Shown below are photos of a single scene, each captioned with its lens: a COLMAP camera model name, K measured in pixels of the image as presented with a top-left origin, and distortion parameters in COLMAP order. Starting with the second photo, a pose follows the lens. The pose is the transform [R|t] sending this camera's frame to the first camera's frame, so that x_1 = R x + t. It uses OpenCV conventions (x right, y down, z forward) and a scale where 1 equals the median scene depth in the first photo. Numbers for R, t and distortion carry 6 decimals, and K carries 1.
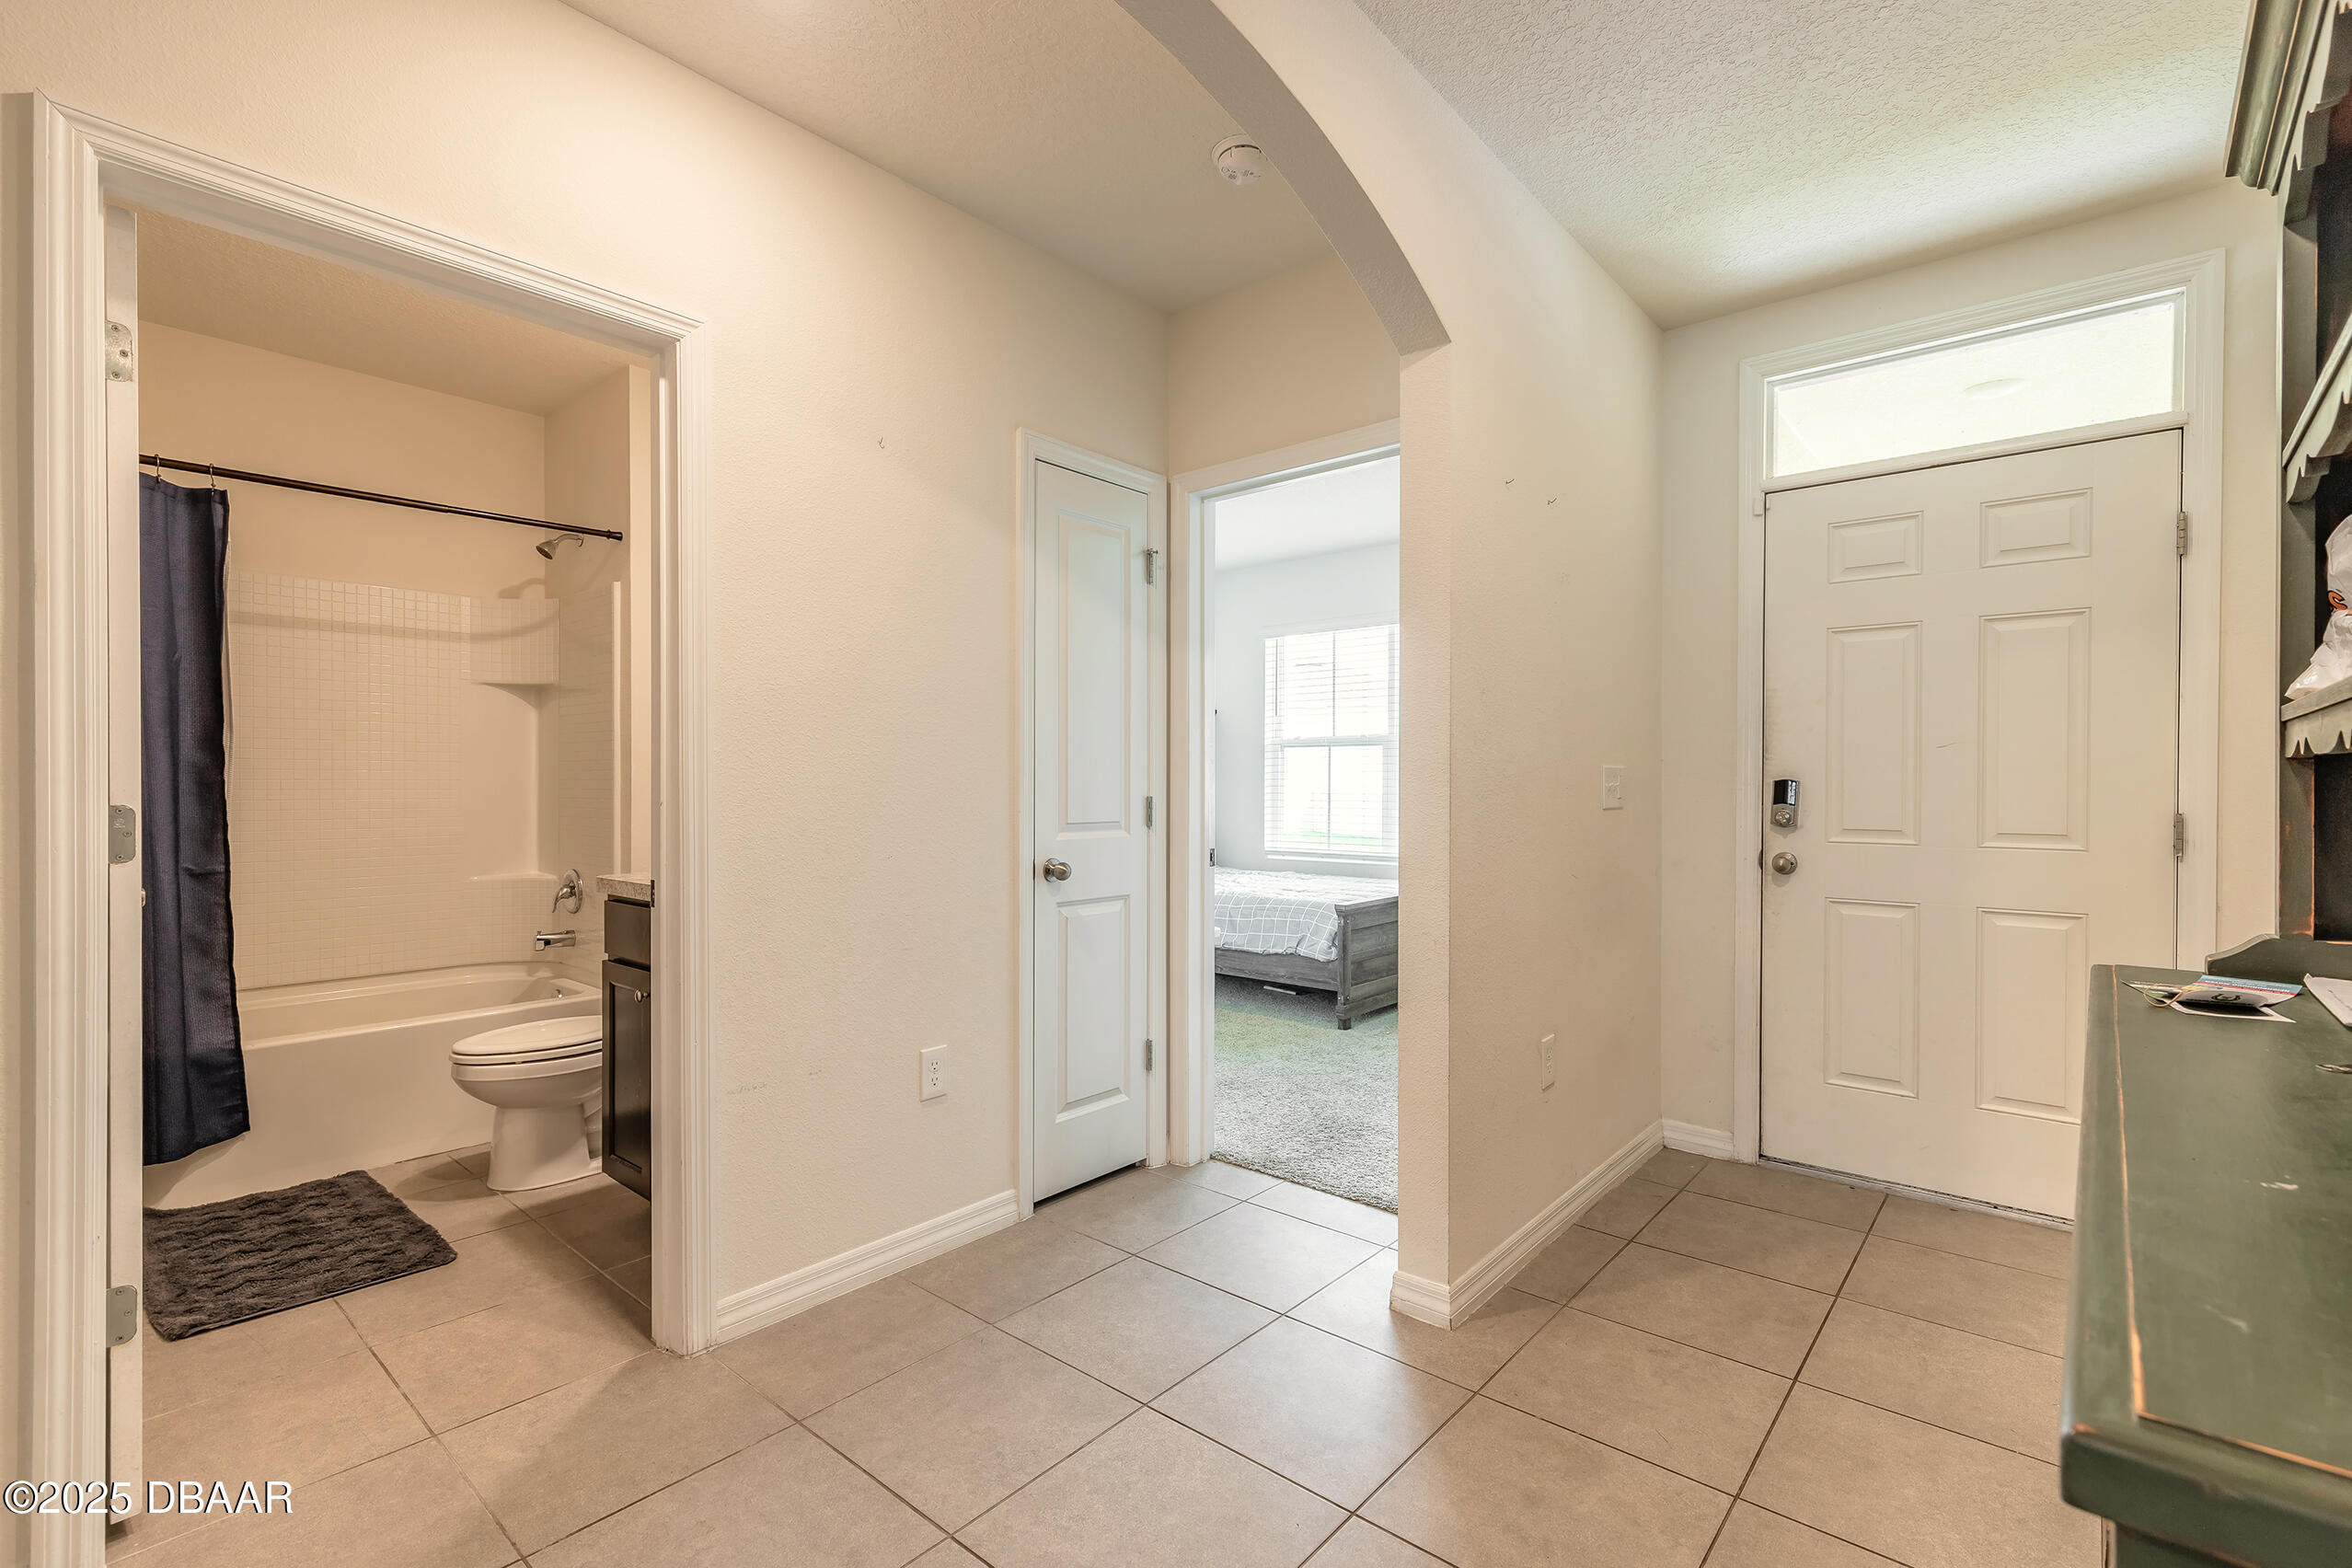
lens RADIAL K [[1061.6, 0, 1169.2], [0, 1061.6, 793.1], [0, 0, 1]] dist [0.003203, -0.000889]
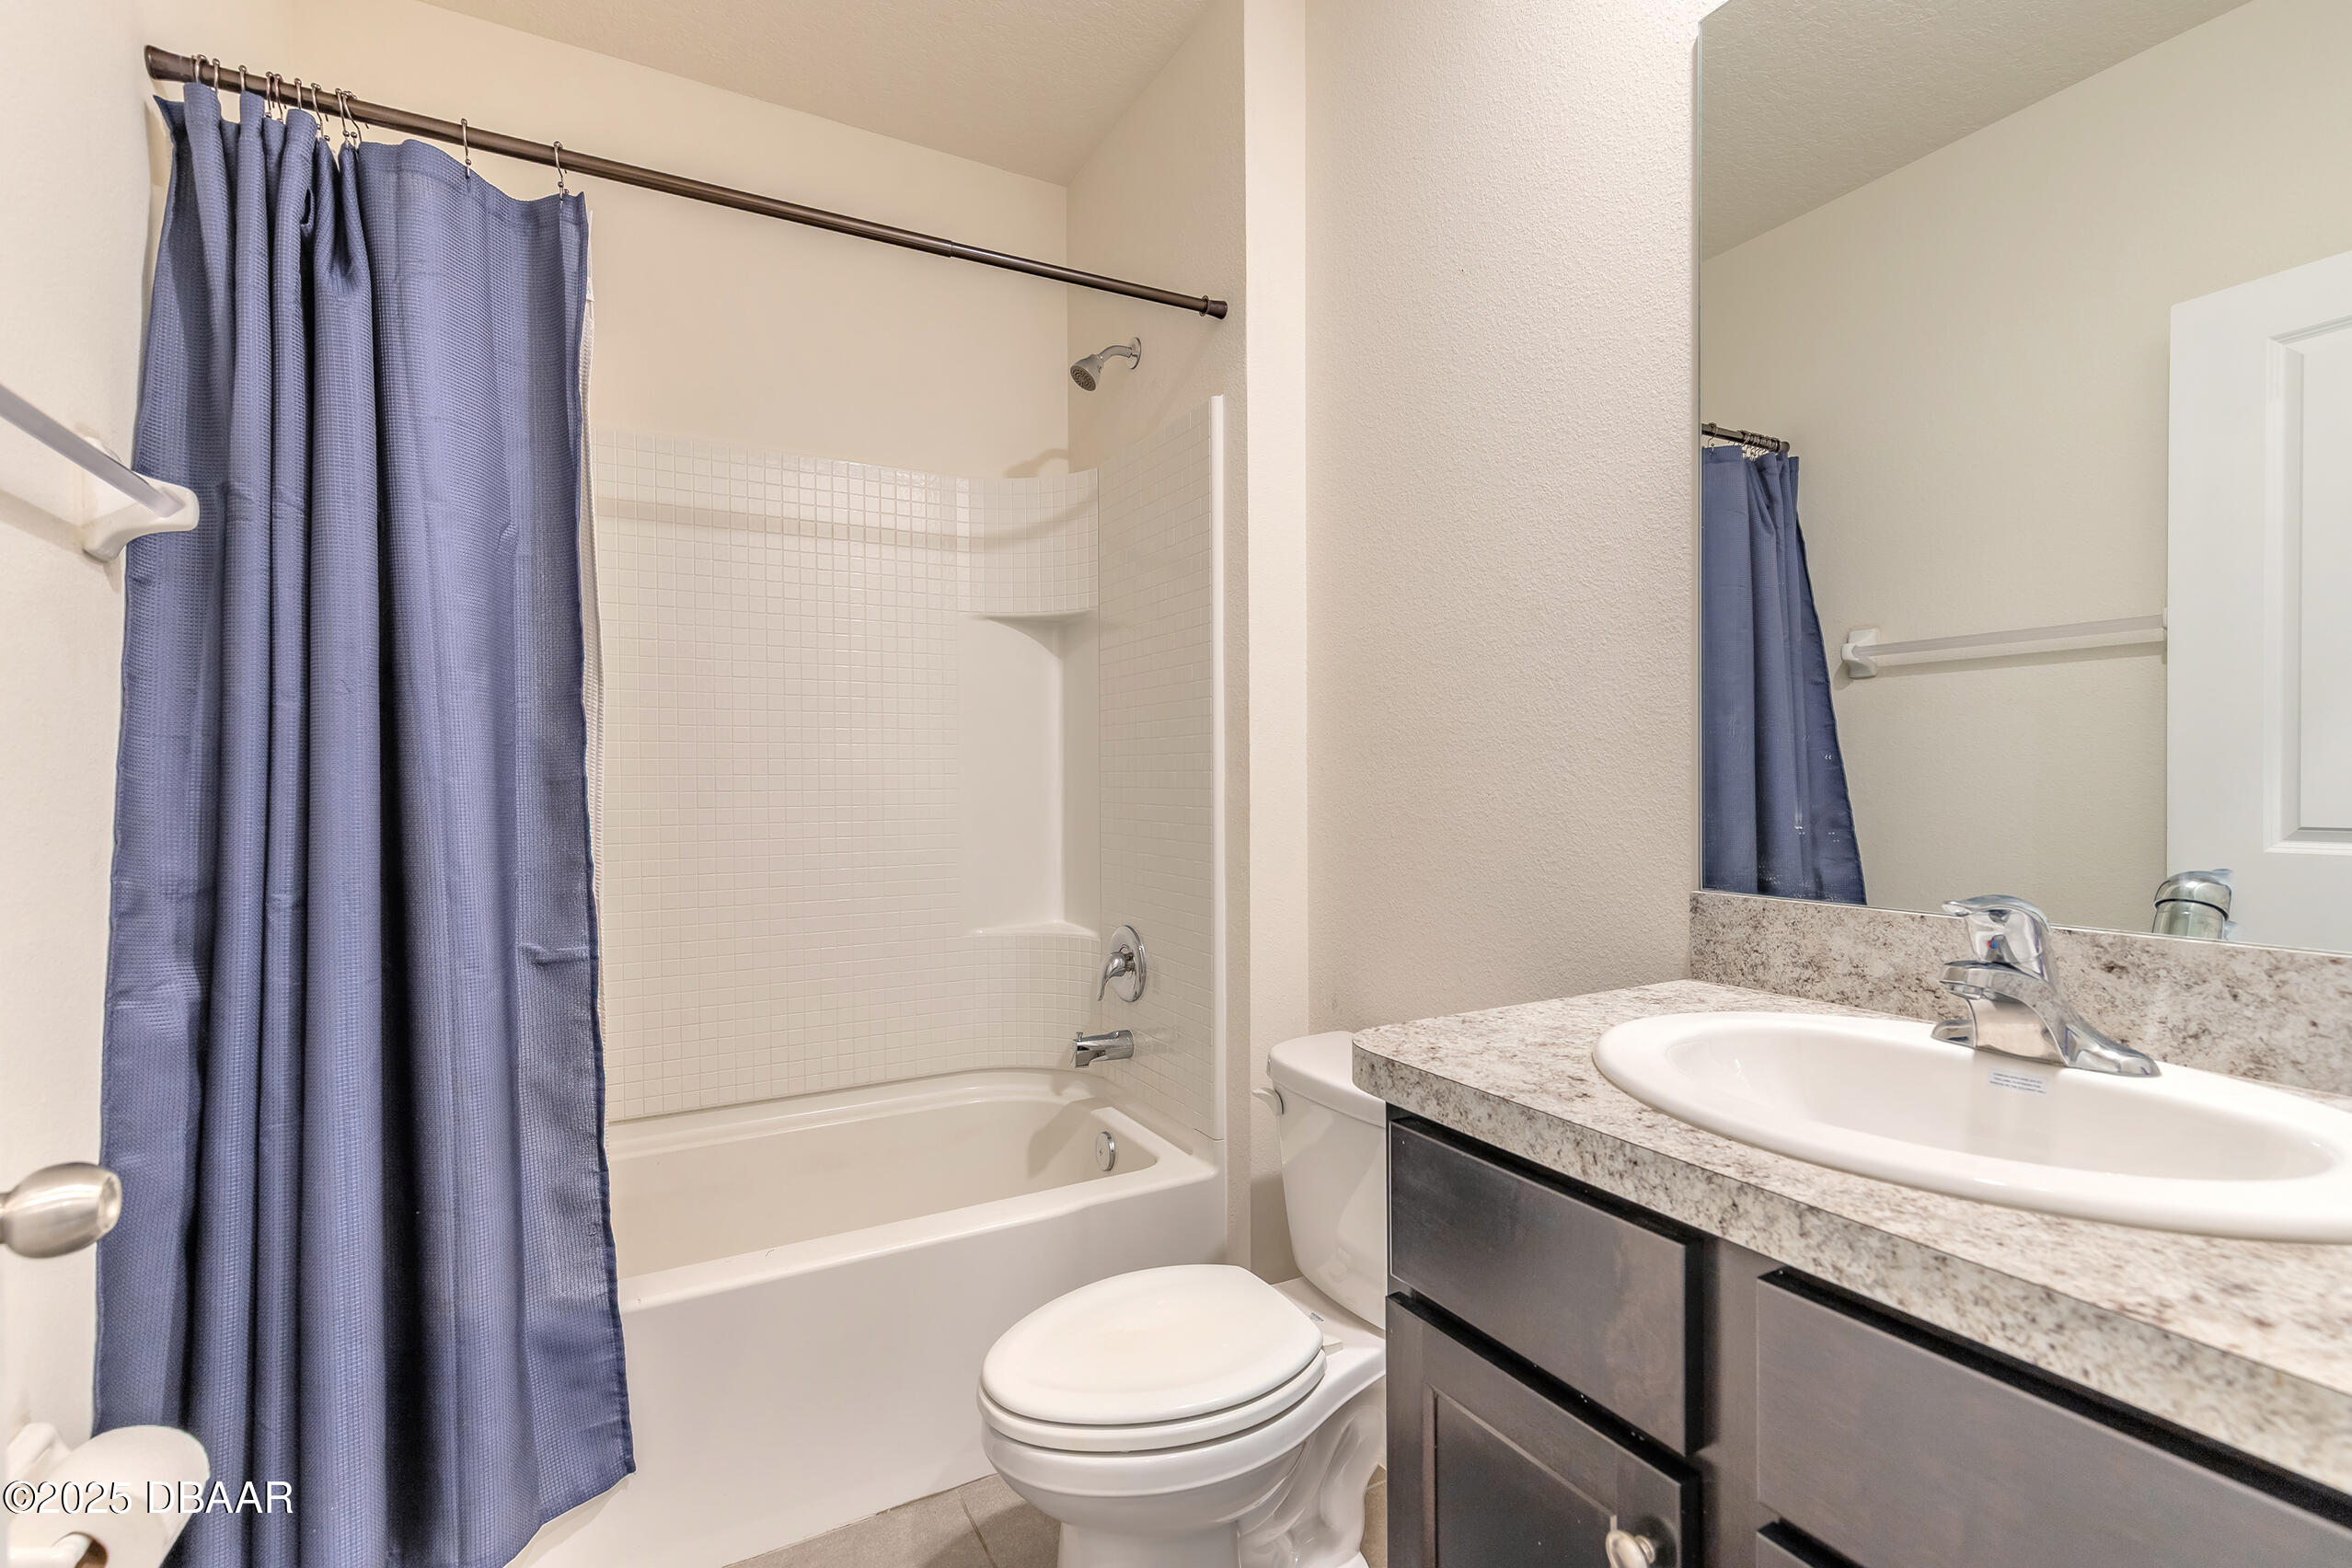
lens RADIAL K [[1061.6, 0, 1169.2], [0, 1061.6, 793.1], [0, 0, 1]] dist [0.003203, -0.000889]
pose [[0.939103, -0.003919, -0.343614, -0.453975], [0.006210, 0.999965, 0.005565, -0.004779], [0.343580, -0.007360, 0.939095, 0.618424]]
